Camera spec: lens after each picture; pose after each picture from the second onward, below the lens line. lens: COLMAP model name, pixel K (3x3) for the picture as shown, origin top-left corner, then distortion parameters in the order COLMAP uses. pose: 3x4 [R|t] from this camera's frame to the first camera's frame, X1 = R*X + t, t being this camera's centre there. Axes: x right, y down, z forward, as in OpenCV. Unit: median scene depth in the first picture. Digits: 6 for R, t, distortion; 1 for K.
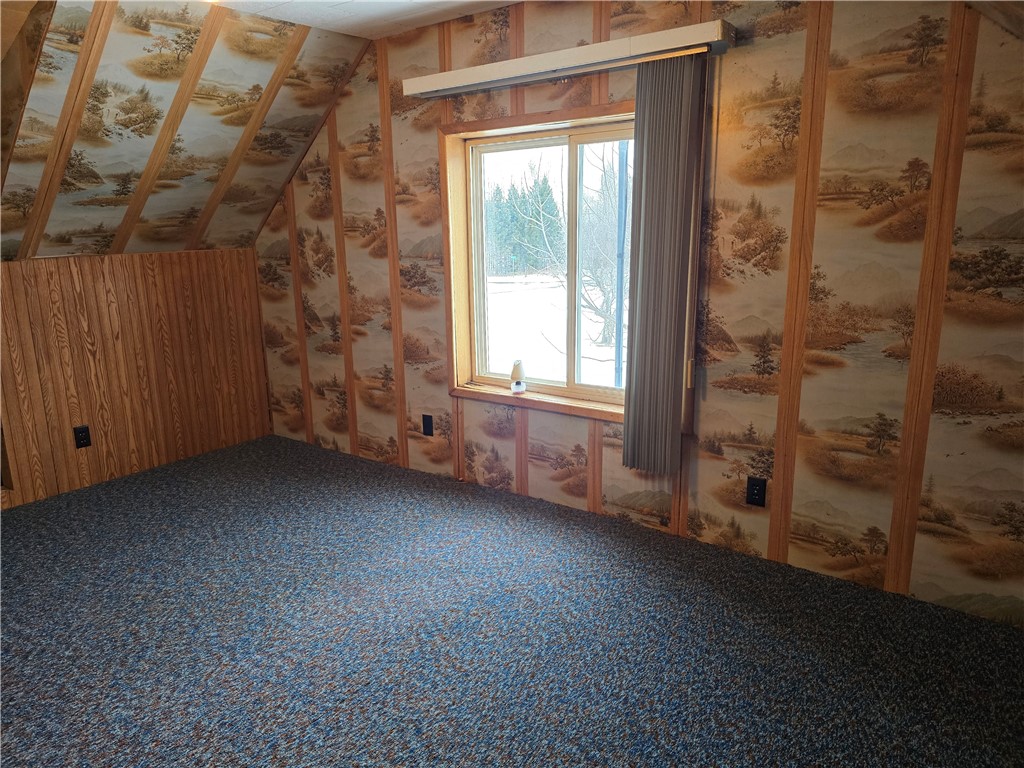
lens RADIAL K [[685.7, 0, 516.1], [0, 685.7, 385.9], [0, 0, 1]] dist [0.062982, -0.051324]
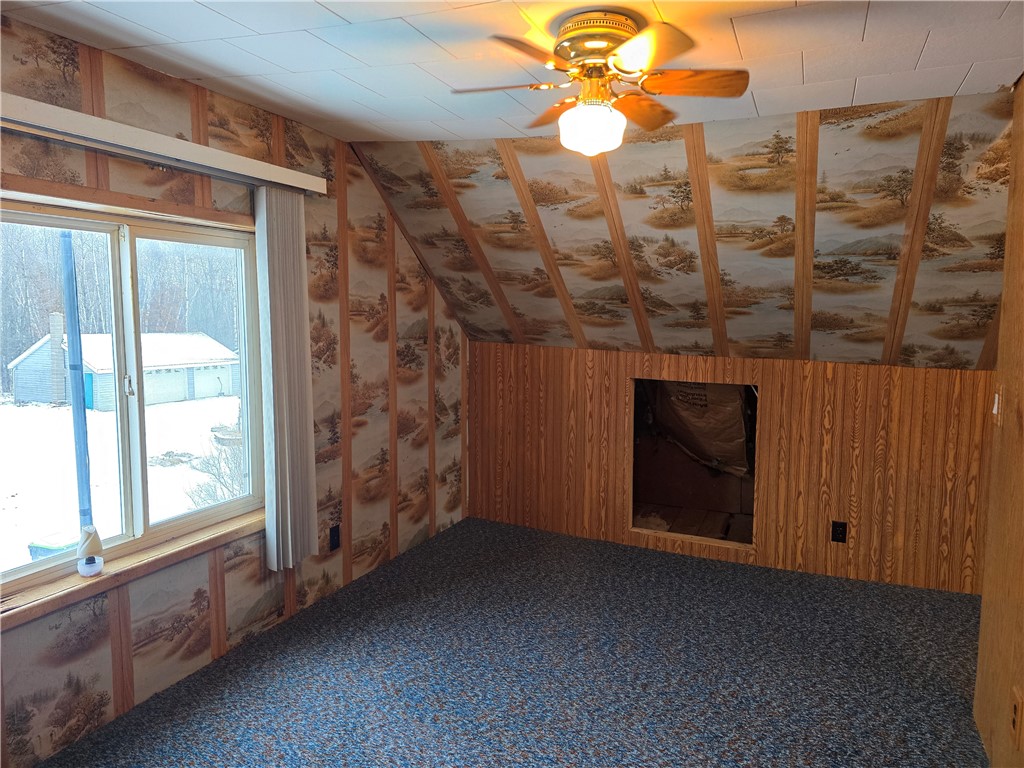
lens RADIAL K [[685.7, 0, 516.1], [0, 685.7, 385.9], [0, 0, 1]] dist [0.062982, -0.051324]
pose [[-0.208113, -0.093343, 0.973641, -0.910087], [0.216733, 0.966290, 0.138964, -0.215747], [-0.953790, 0.239941, -0.180867, 0.835570]]
